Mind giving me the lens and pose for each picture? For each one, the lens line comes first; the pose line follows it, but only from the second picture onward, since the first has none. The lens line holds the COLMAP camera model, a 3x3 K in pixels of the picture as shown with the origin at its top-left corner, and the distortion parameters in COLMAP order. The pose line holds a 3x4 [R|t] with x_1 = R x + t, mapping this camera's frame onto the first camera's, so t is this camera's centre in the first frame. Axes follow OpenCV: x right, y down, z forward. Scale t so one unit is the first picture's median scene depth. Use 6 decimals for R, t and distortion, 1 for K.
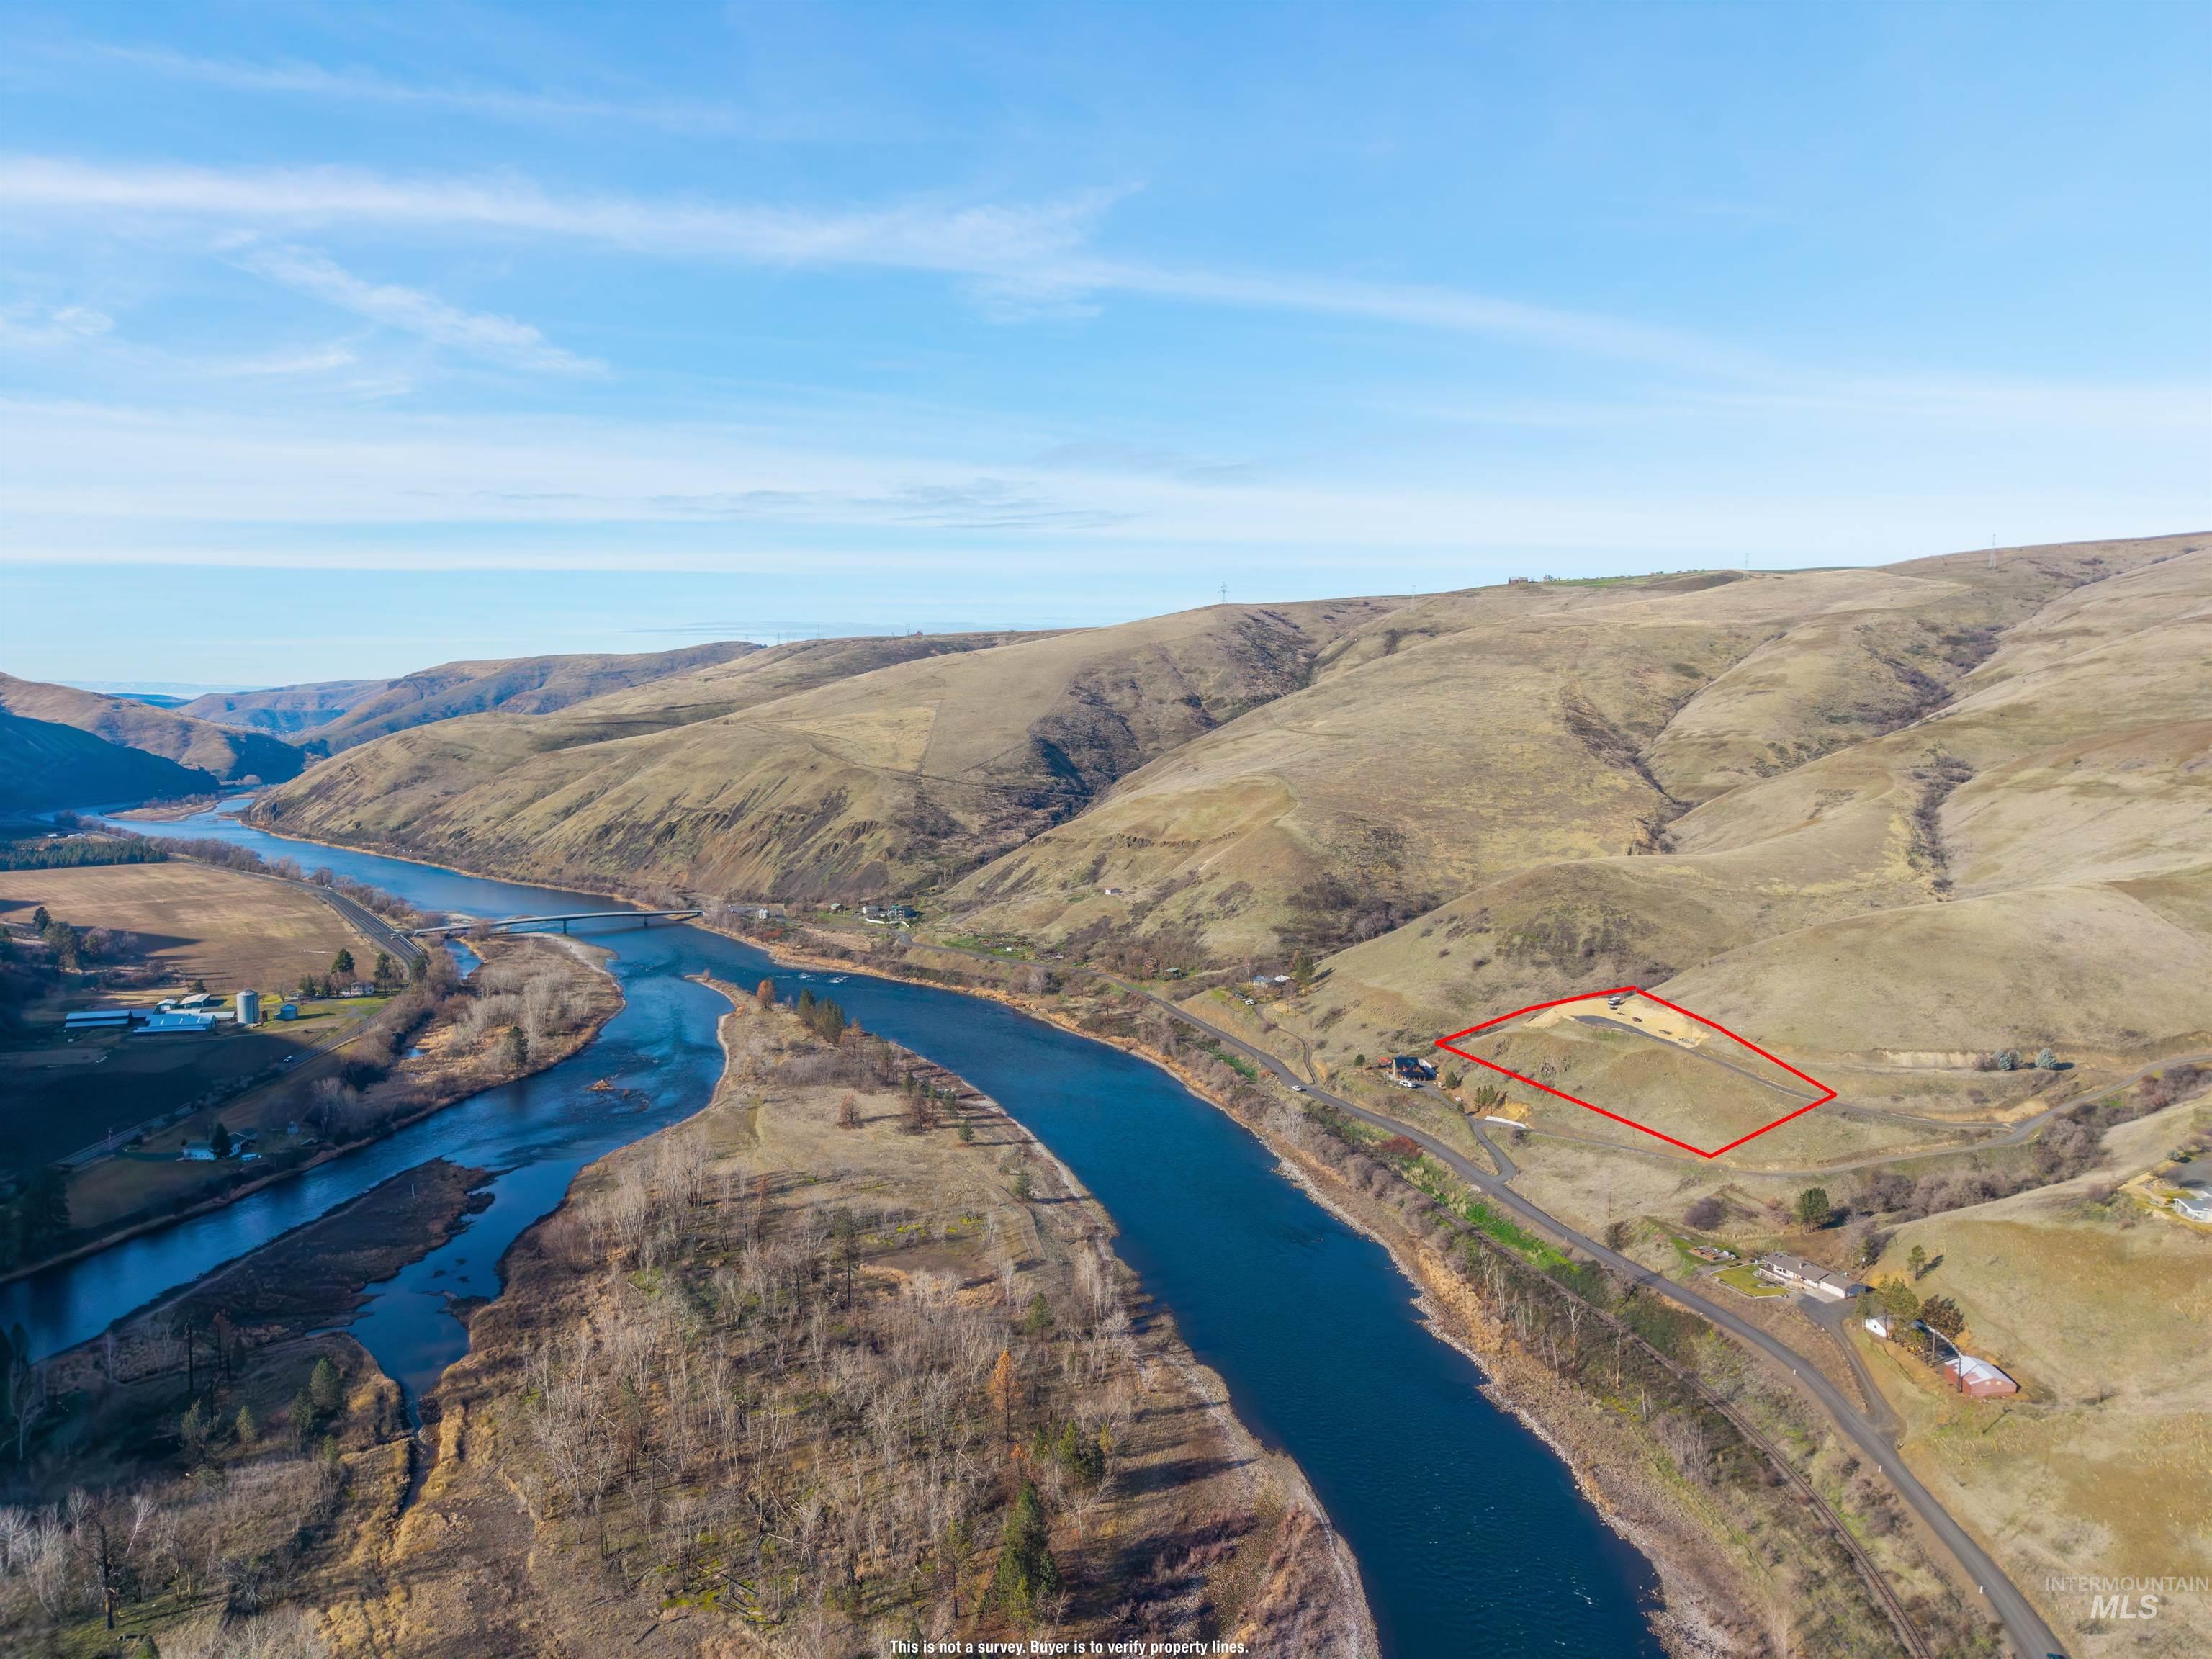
lens RADIAL K [[1504.7, 0, 1090.2], [0, 1504.7, 858.7], [0, 0, 1]] dist [0.074029, -0.106555]
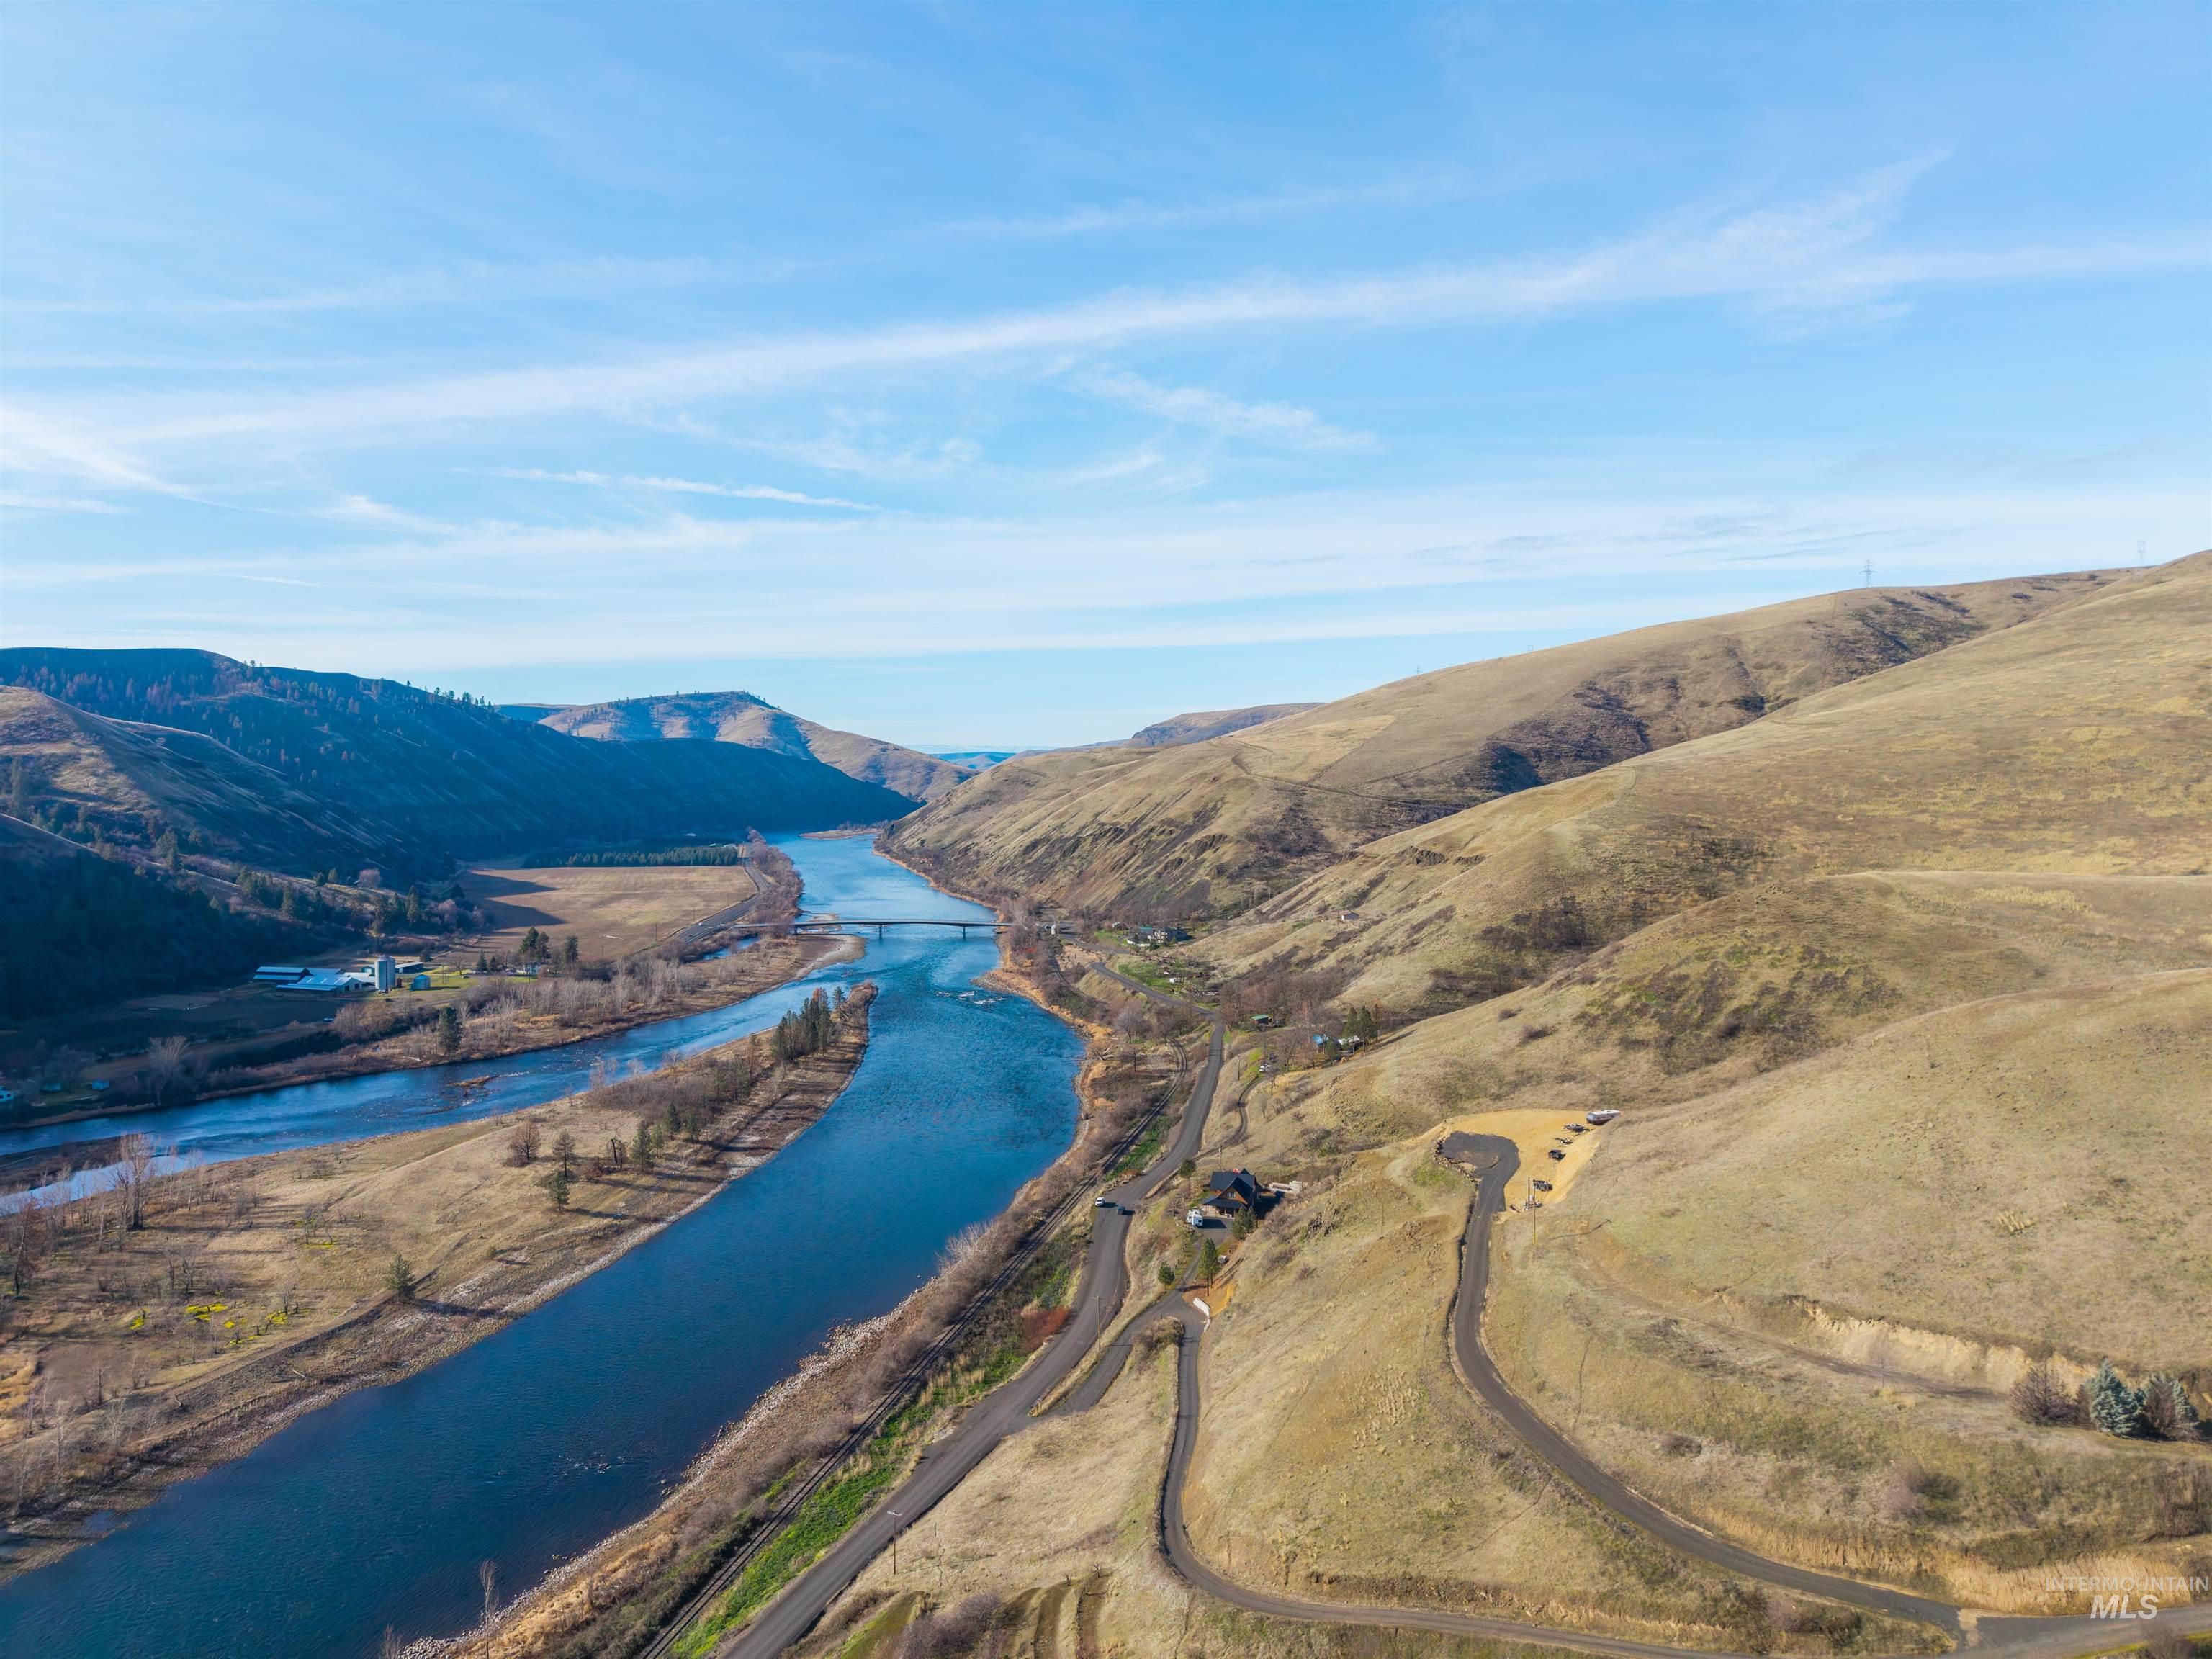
lens RADIAL K [[1489.2, 0, 1079.4], [0, 1489.2, 757.1], [0, 0, 1]] dist [0.049560, -0.036057]
pose [[0.856475, -0.003846, -0.516174, 0.266055], [-0.052031, 0.994236, -0.093743, 0.018016], [0.513559, 0.107145, 0.851338, 0.276233]]
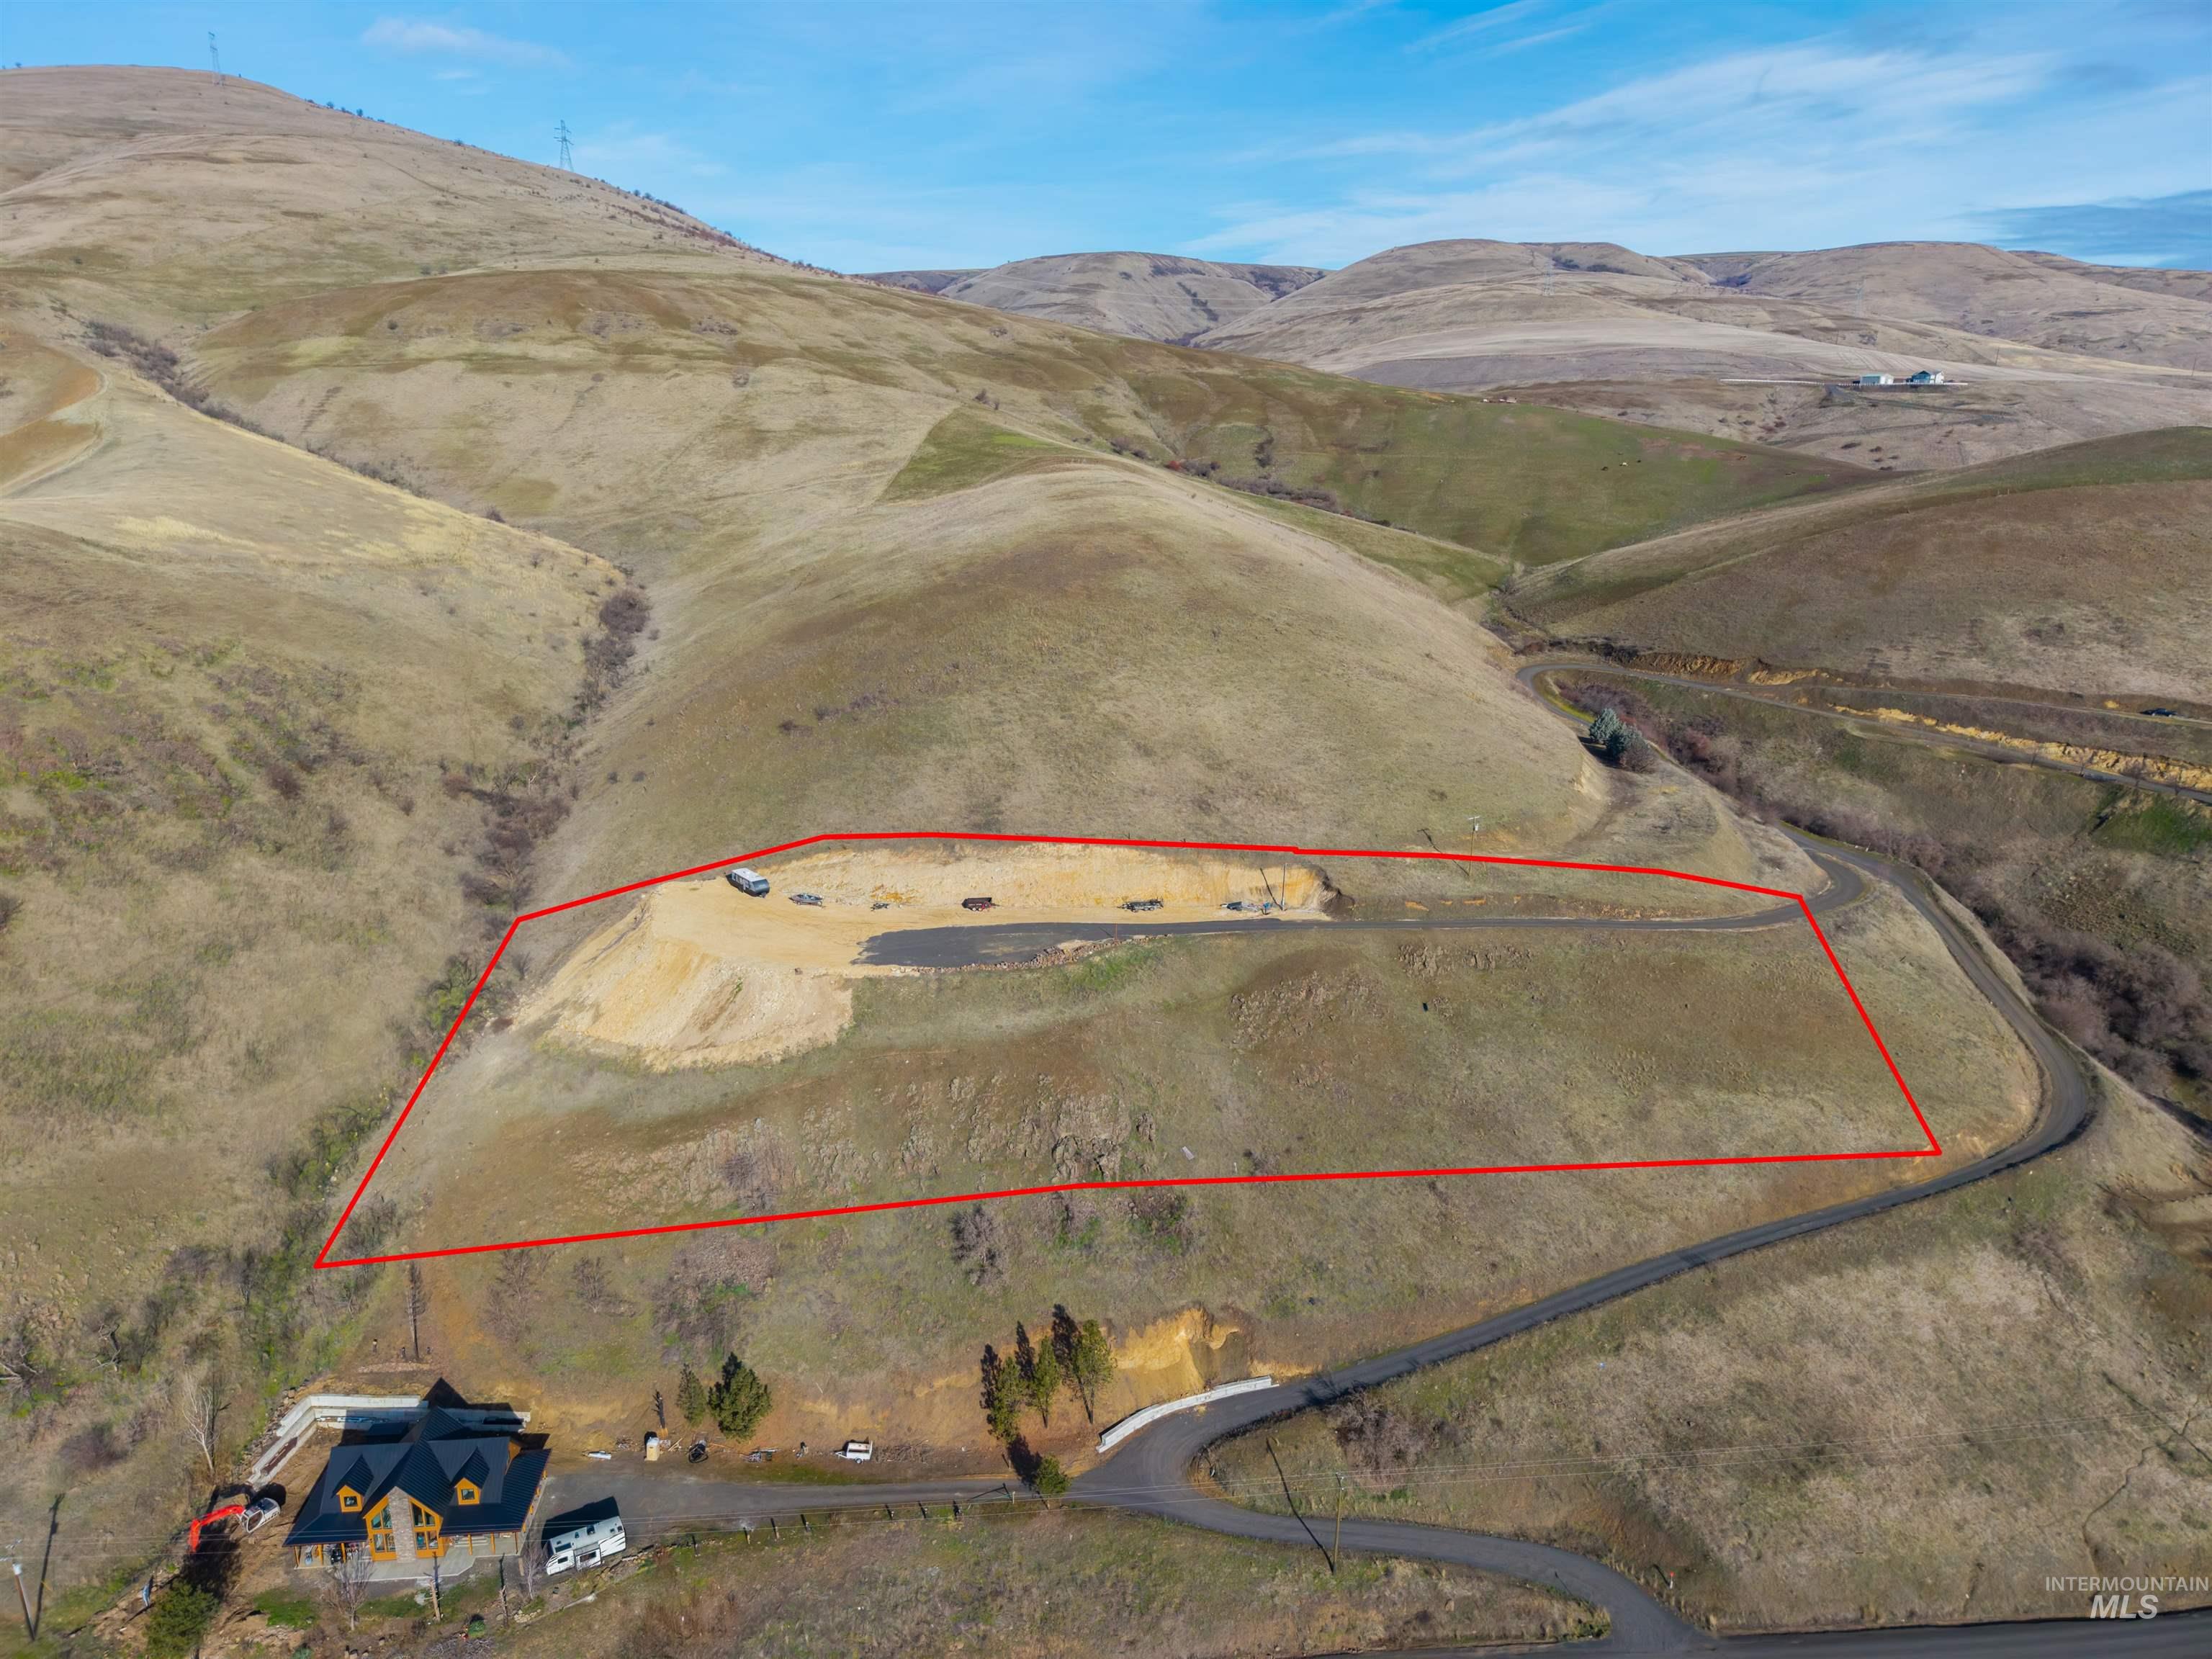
lens RADIAL K [[1496.4, 0, 1121.9], [0, 1496.4, 825.8], [0, 0, 1]] dist [0.021862, -0.009349]
pose [[0.102134, -0.260939, 0.959937, 0.024606], [0.087693, 0.963588, 0.252601, 0.003658], [-0.990898, 0.058381, 0.121298, 0.514068]]
